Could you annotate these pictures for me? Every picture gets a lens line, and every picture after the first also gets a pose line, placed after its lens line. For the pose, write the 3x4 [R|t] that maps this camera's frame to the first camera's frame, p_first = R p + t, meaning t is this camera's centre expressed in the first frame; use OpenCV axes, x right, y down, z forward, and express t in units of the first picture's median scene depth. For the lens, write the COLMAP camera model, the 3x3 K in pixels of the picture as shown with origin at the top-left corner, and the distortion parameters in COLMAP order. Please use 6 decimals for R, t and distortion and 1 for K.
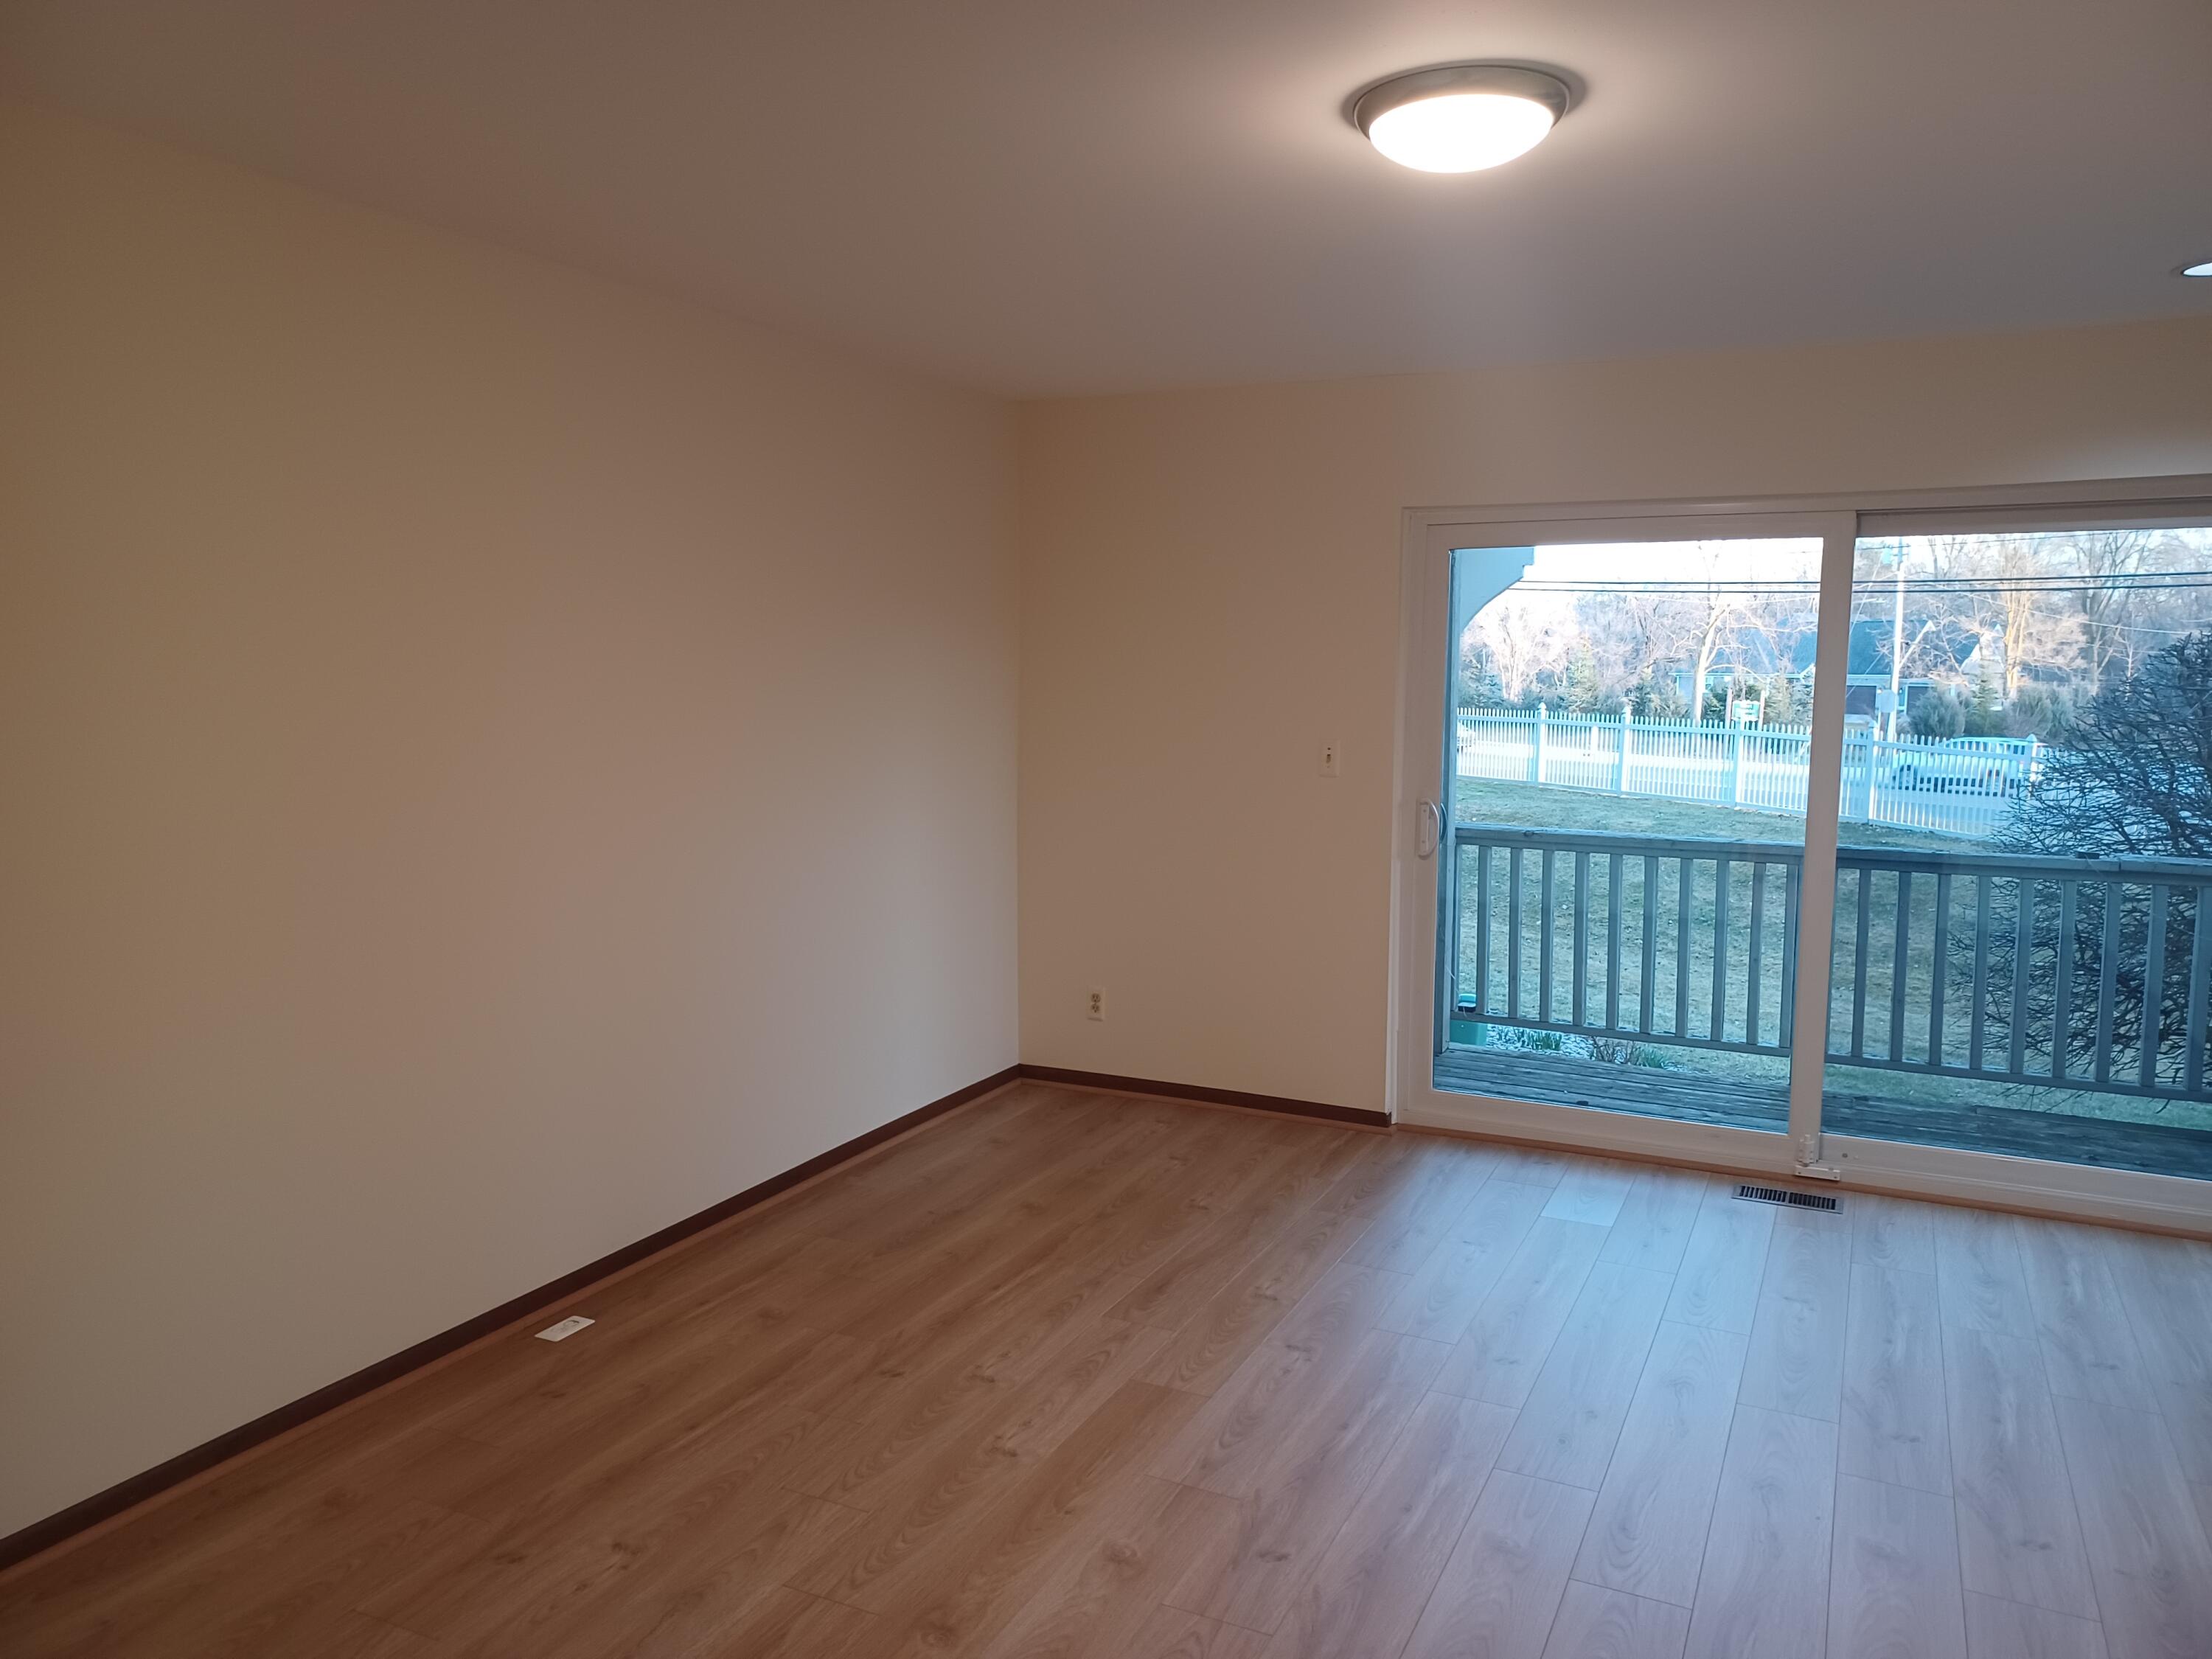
lens RADIAL K [[1636.7, 0, 1106.0], [0, 1636.7, 829.5], [0, 0, 1]] dist [0.103190, -0.002428]
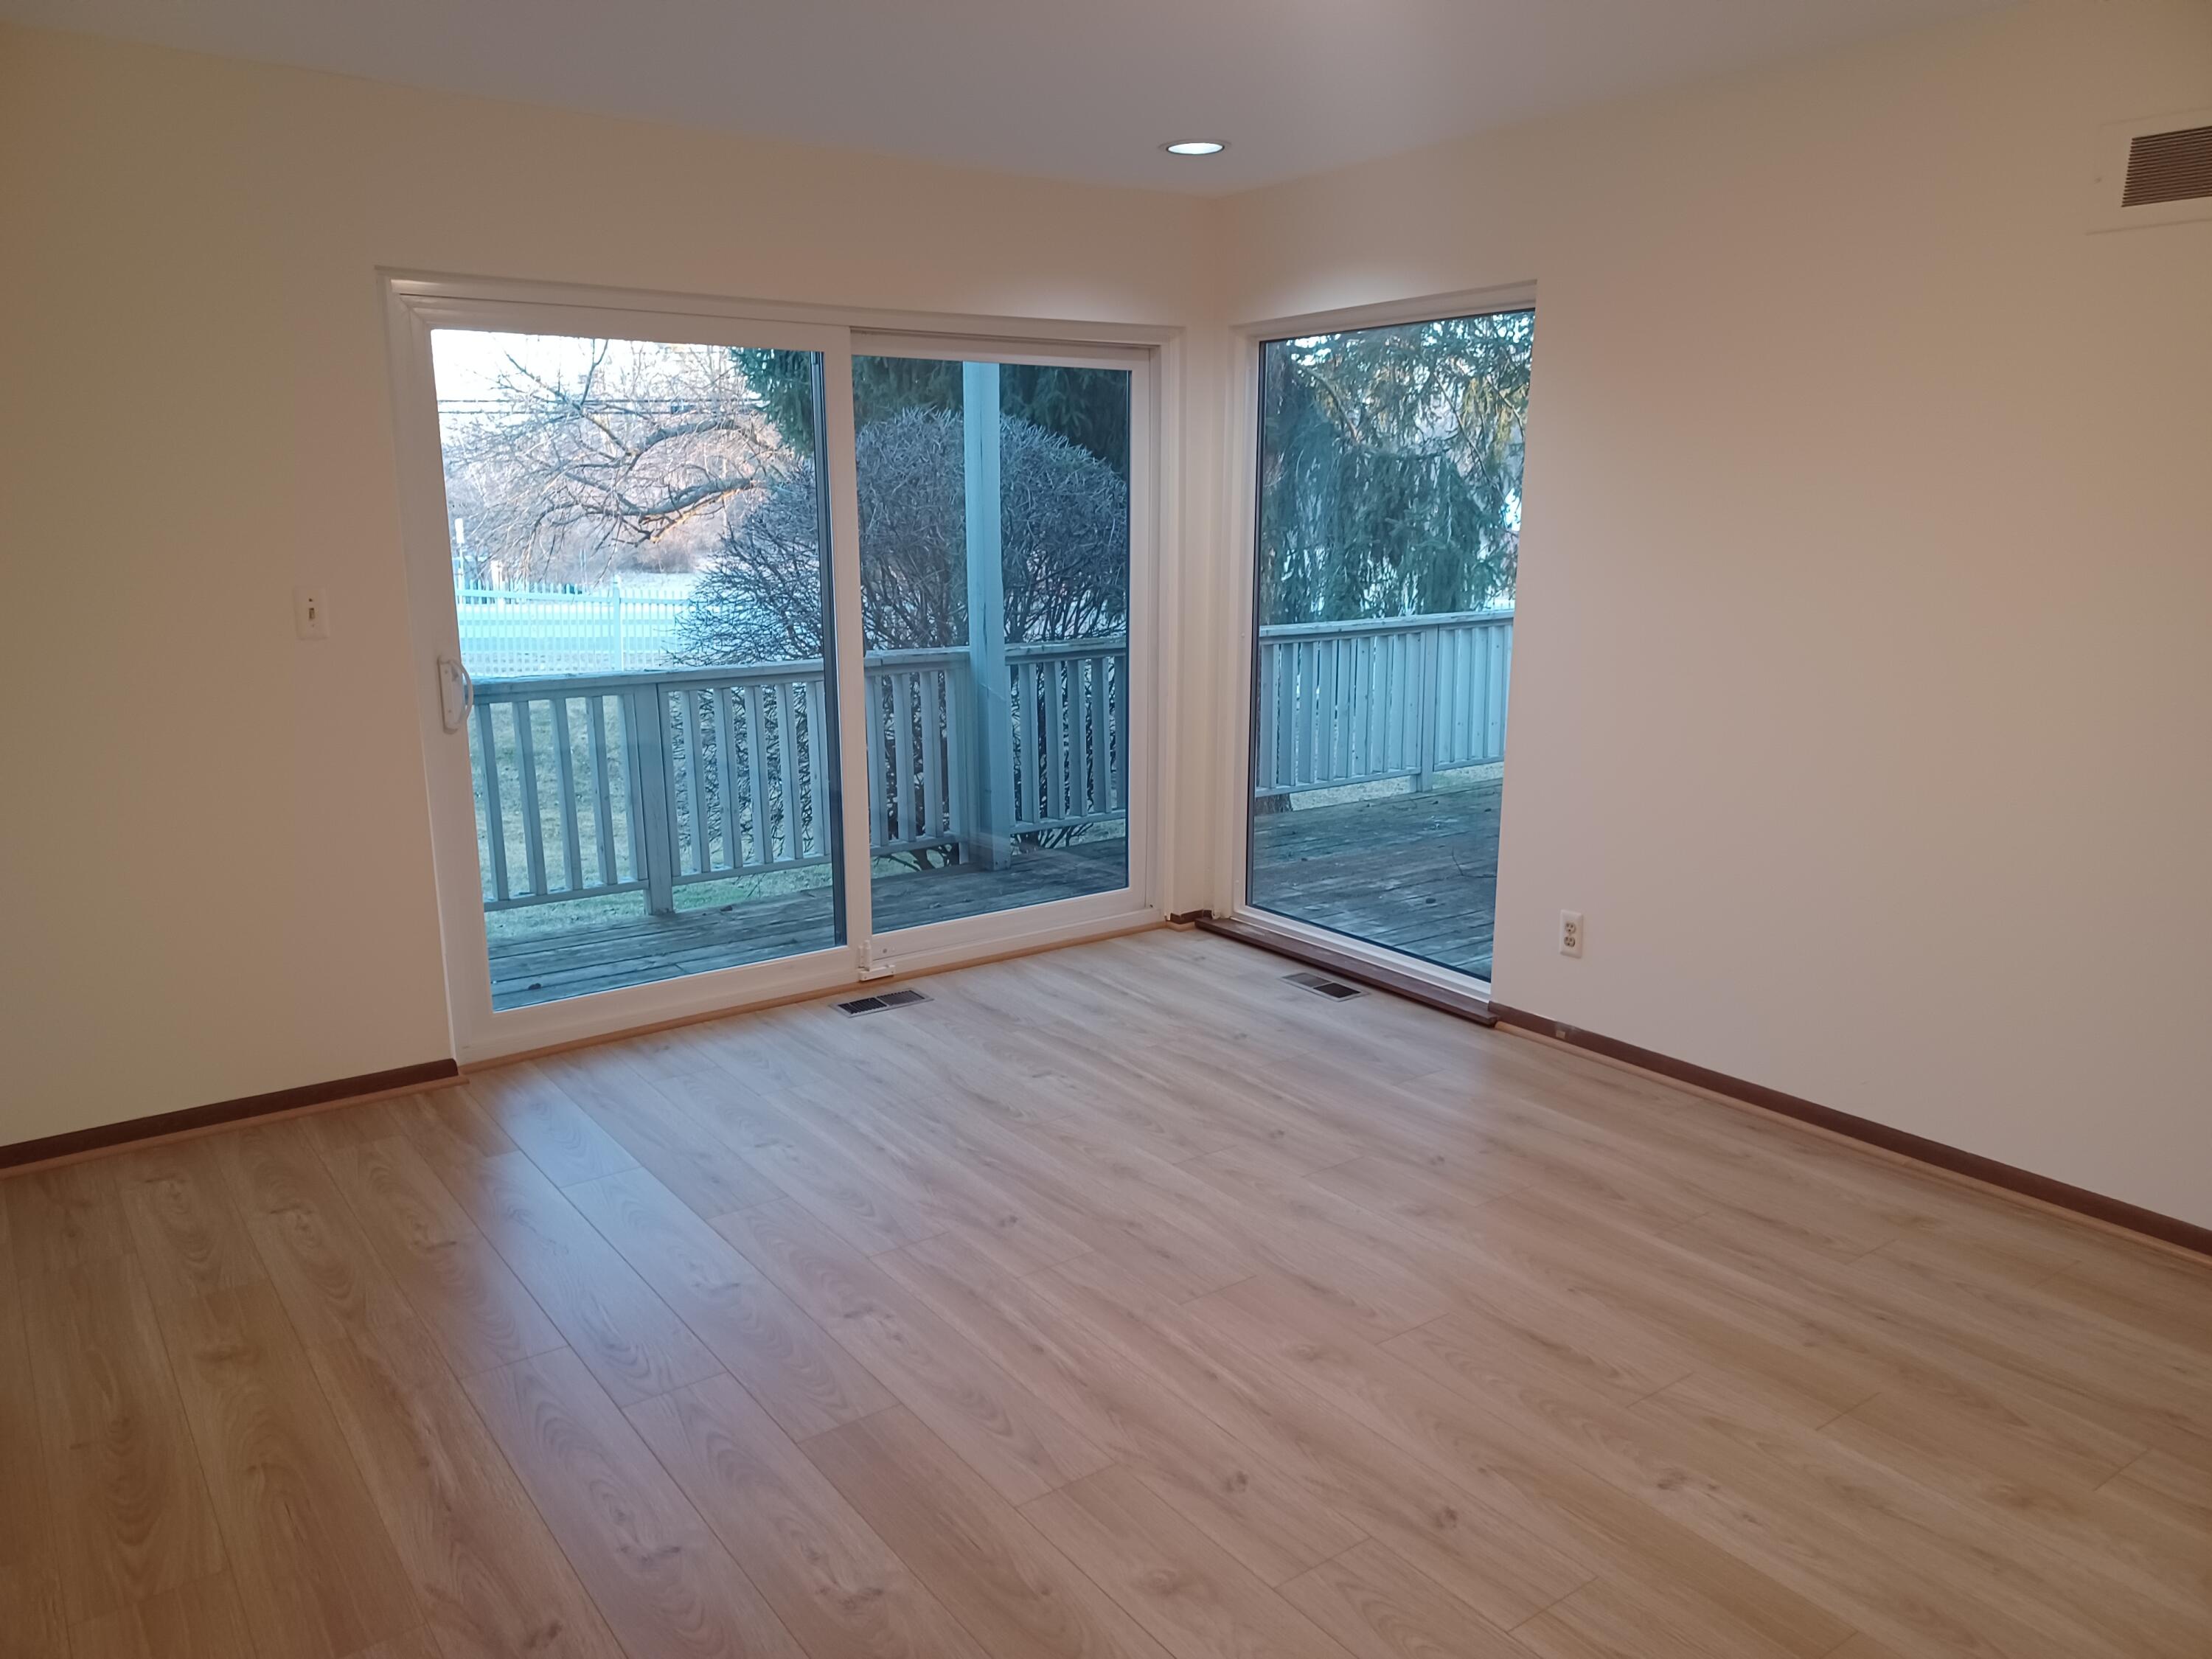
lens RADIAL K [[1636.7, 0, 1106.0], [0, 1636.7, 829.5], [0, 0, 1]] dist [0.103190, -0.002428]
pose [[0.472109, -0.185213, 0.861864, -0.346408], [0.095861, 0.982668, 0.158663, -0.030318], [-0.876313, 0.007713, 0.481681, 0.344664]]
